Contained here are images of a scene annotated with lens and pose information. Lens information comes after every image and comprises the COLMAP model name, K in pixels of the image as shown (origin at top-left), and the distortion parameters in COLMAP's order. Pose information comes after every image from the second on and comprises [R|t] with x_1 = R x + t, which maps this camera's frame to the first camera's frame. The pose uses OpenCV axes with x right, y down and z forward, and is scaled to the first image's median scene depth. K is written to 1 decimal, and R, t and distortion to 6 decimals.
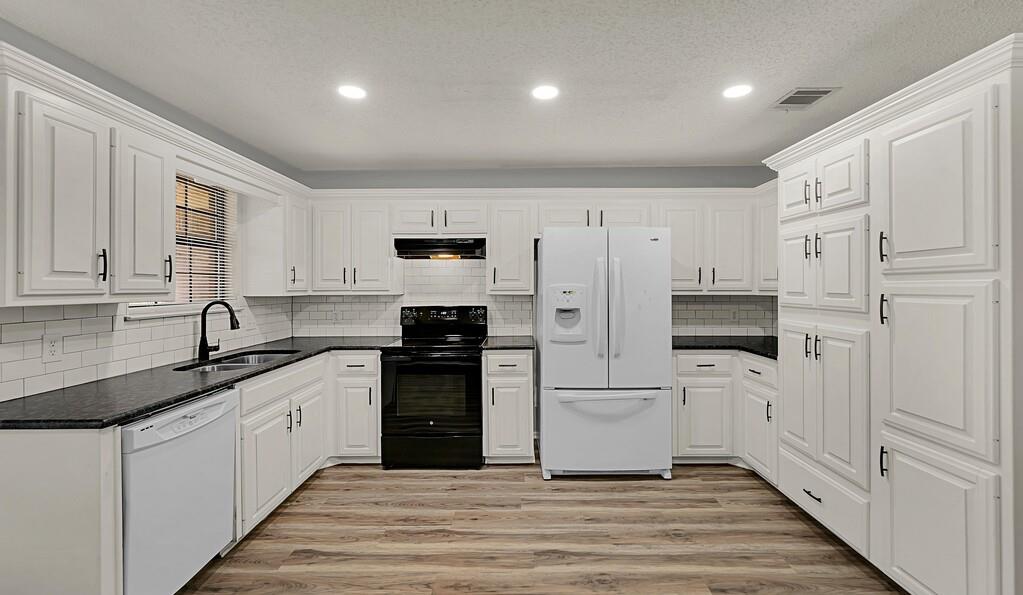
lens RADIAL K [[421.3, 0, 521.2], [0, 421.3, 288.6], [0, 0, 1]] dist [-0.001369, -0.000189]
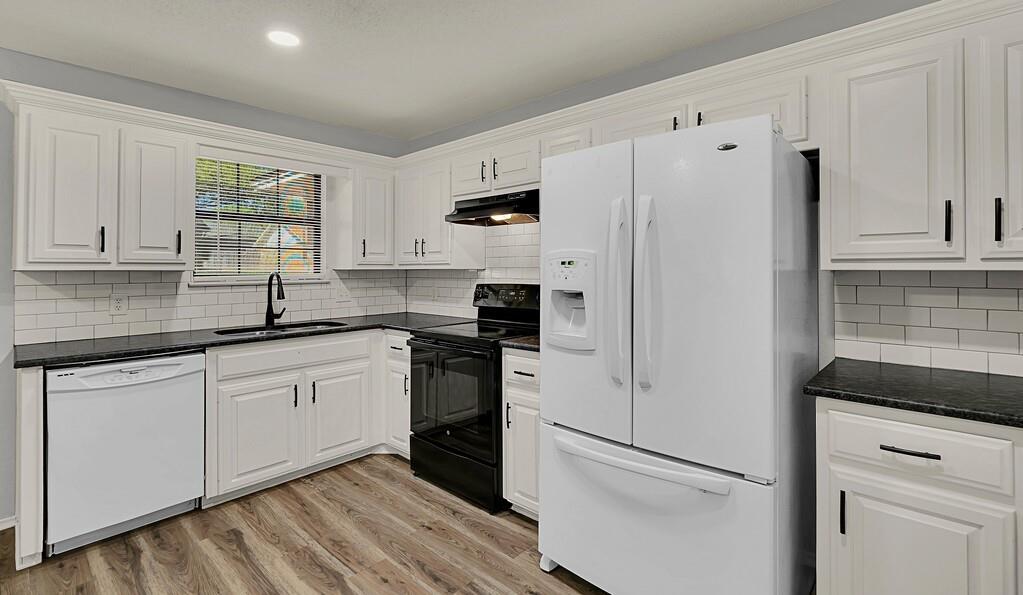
lens RADIAL K [[468.8, 0, 519.7], [0, 468.8, 263.8], [0, 0, 1]] dist [-0.002548, 0.000154]
pose [[0.735806, -0.005907, -0.677167, 0.544119], [-0.001656, 0.999943, -0.010522, 0.018171], [0.677191, 0.008864, 0.735754, 0.516798]]
